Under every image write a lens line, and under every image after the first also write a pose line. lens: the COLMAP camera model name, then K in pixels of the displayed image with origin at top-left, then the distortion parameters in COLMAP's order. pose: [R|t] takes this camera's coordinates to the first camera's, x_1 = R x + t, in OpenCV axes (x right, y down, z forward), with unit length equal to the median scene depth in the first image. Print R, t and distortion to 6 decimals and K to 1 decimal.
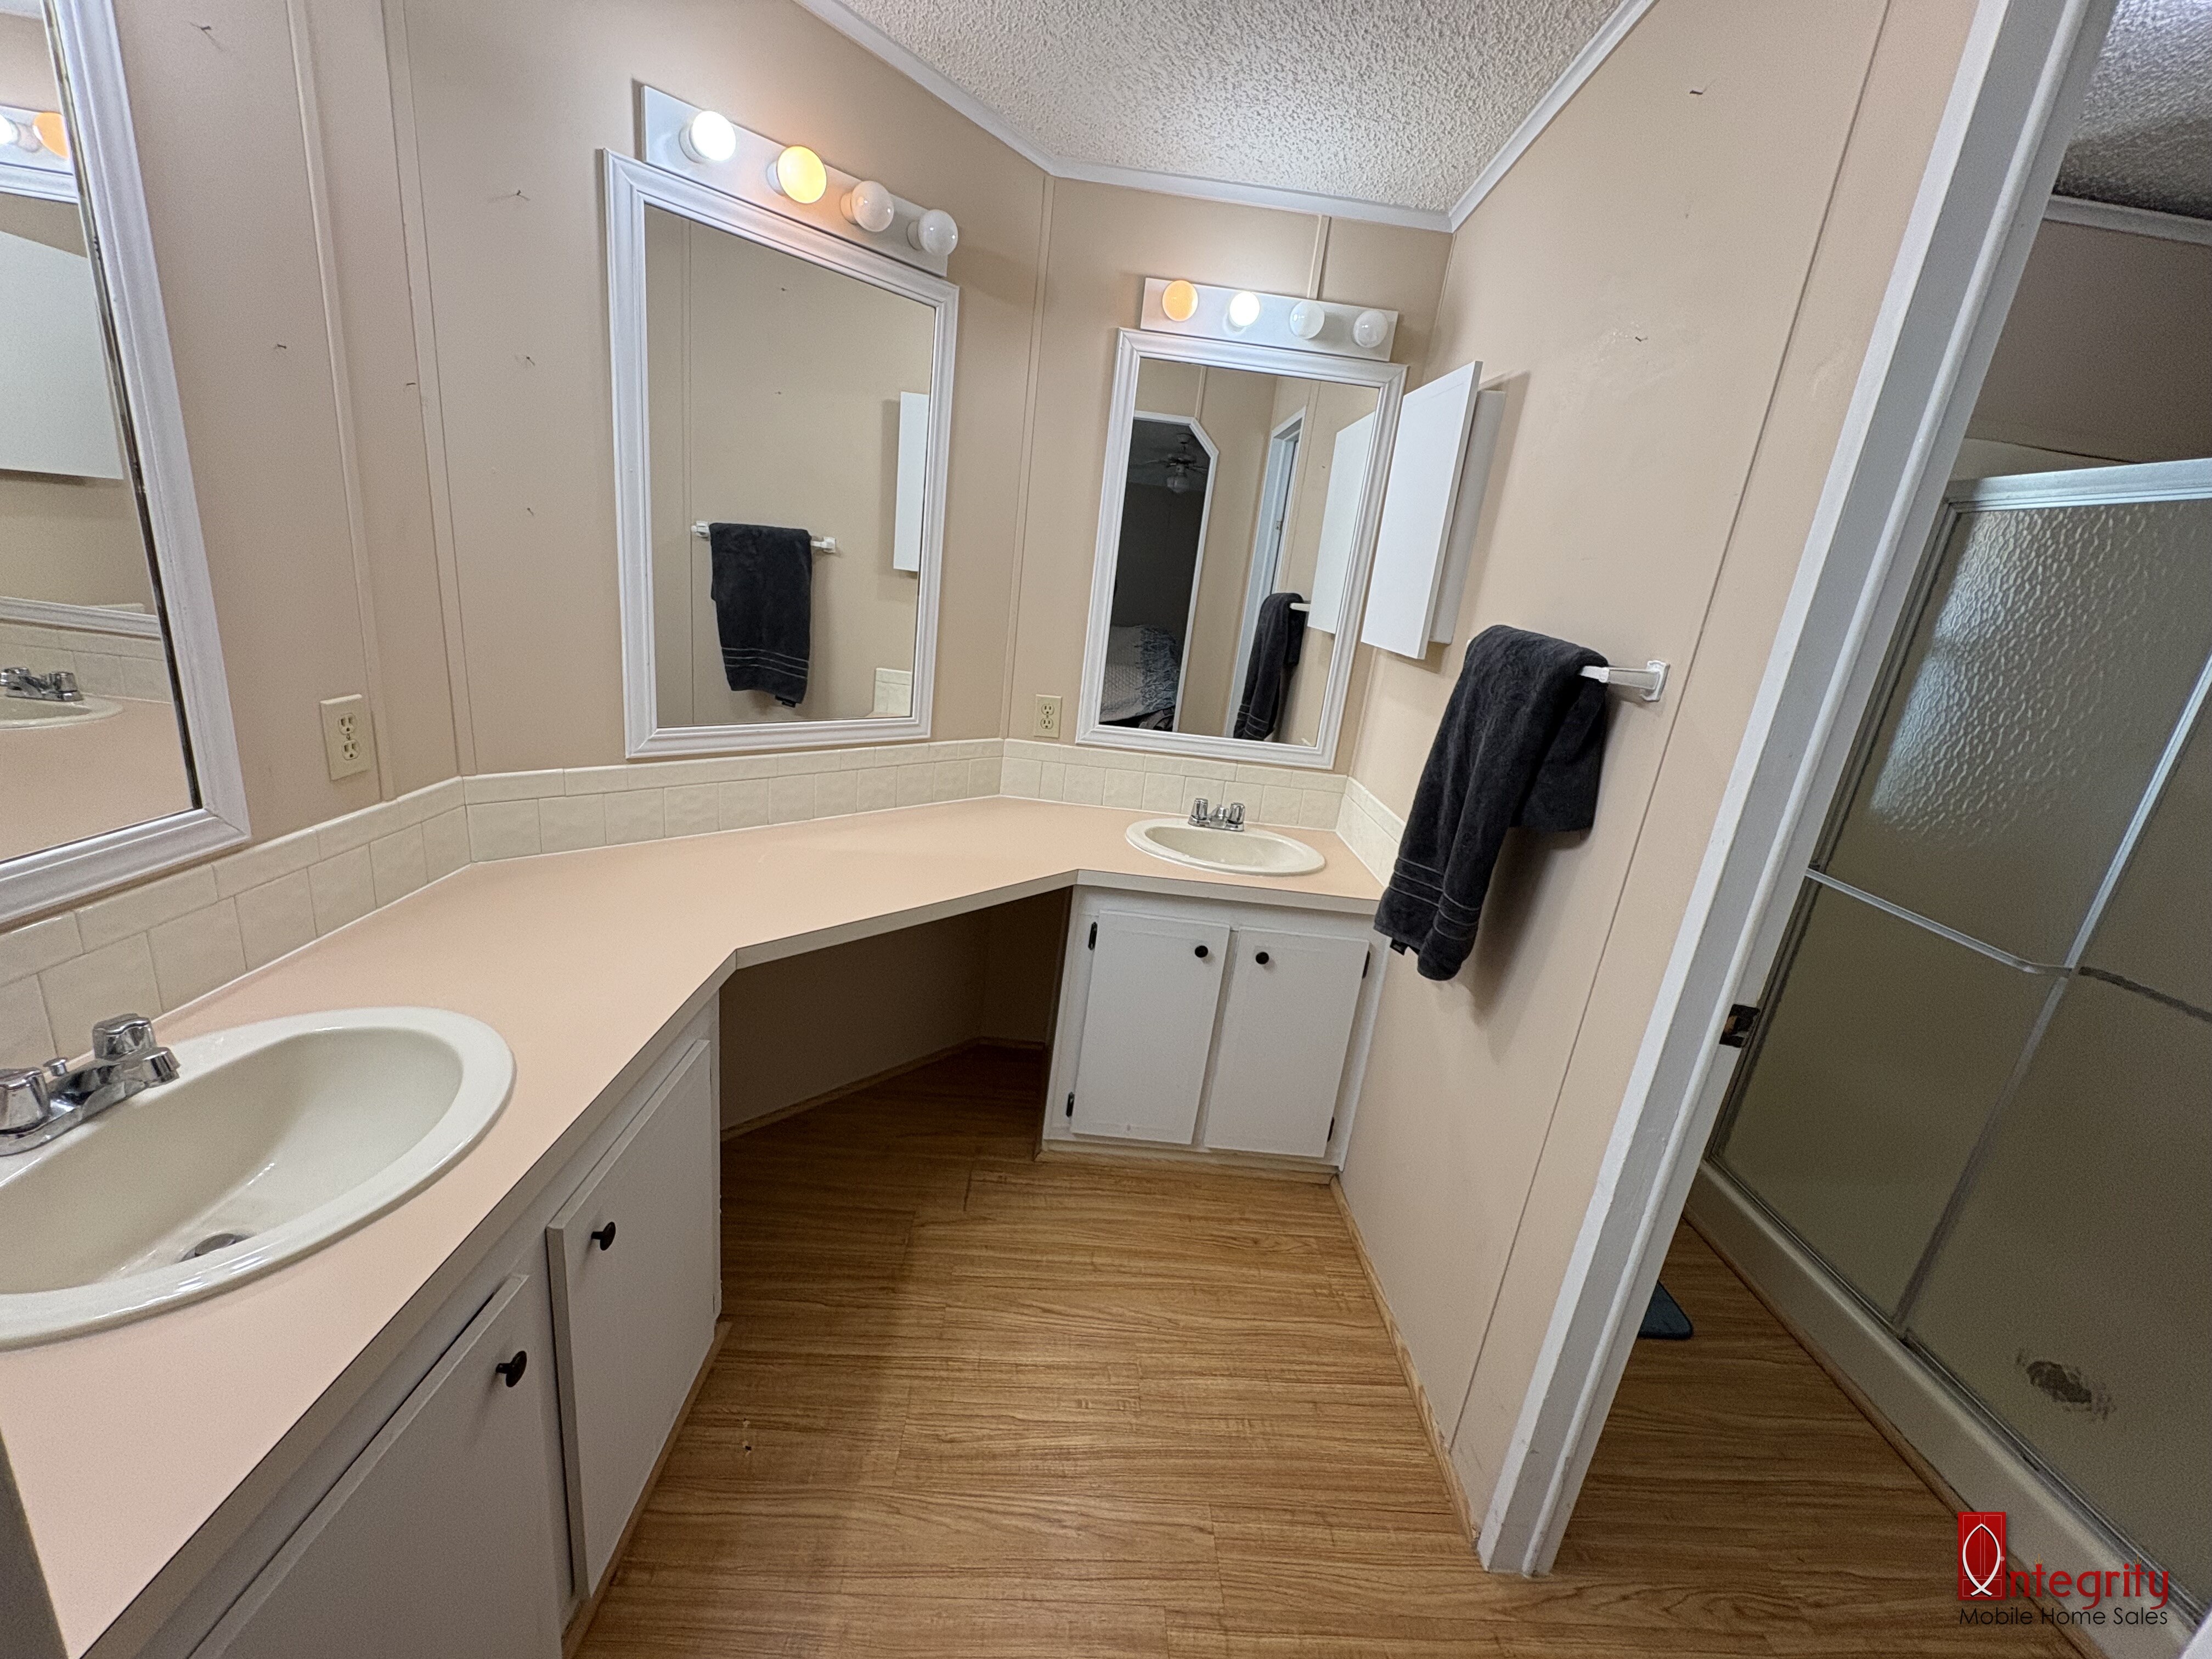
lens RADIAL K [[892.2, 0, 1110.9], [0, 892.2, 833.2], [0, 0, 1]] dist [-0.001540, 0.000352]
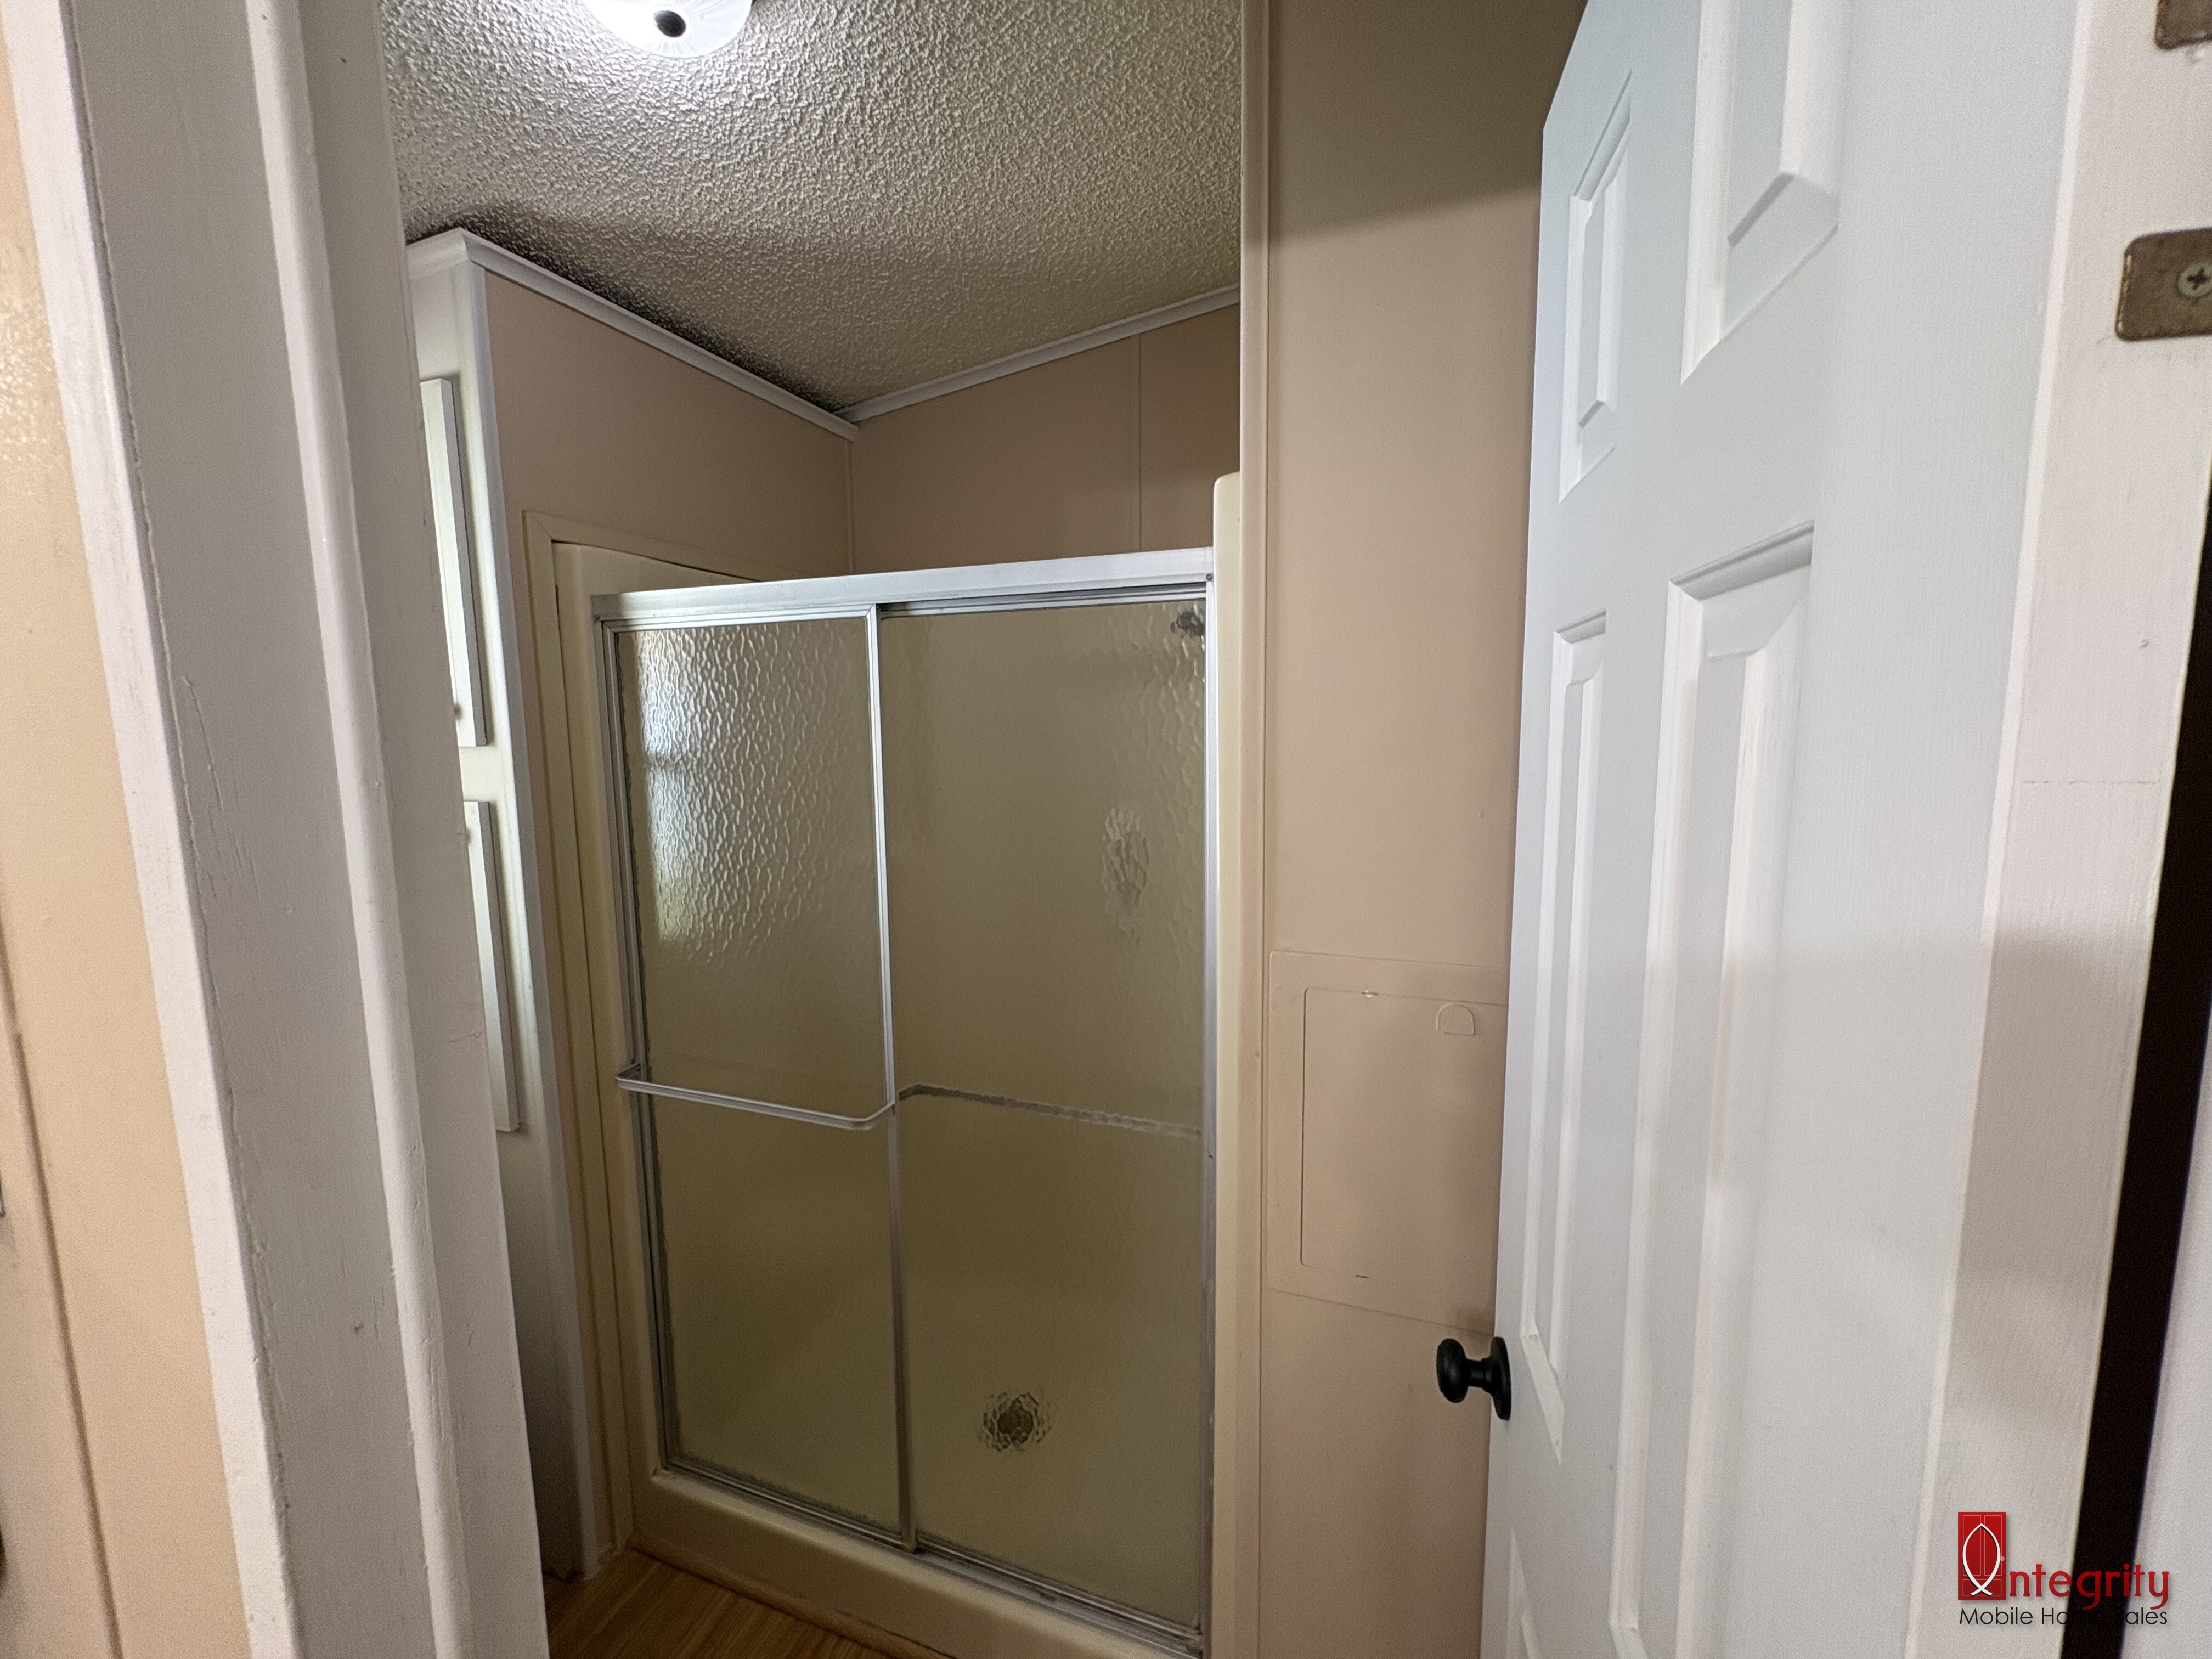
lens RADIAL K [[892.2, 0, 1110.9], [0, 892.2, 833.2], [0, 0, 1]] dist [-0.001540, 0.000352]
pose [[0.364554, -0.226517, 0.903211, 0.340023], [0.323536, 0.940345, 0.105244, -0.126524], [-0.873169, 0.253854, 0.416093, 0.305494]]
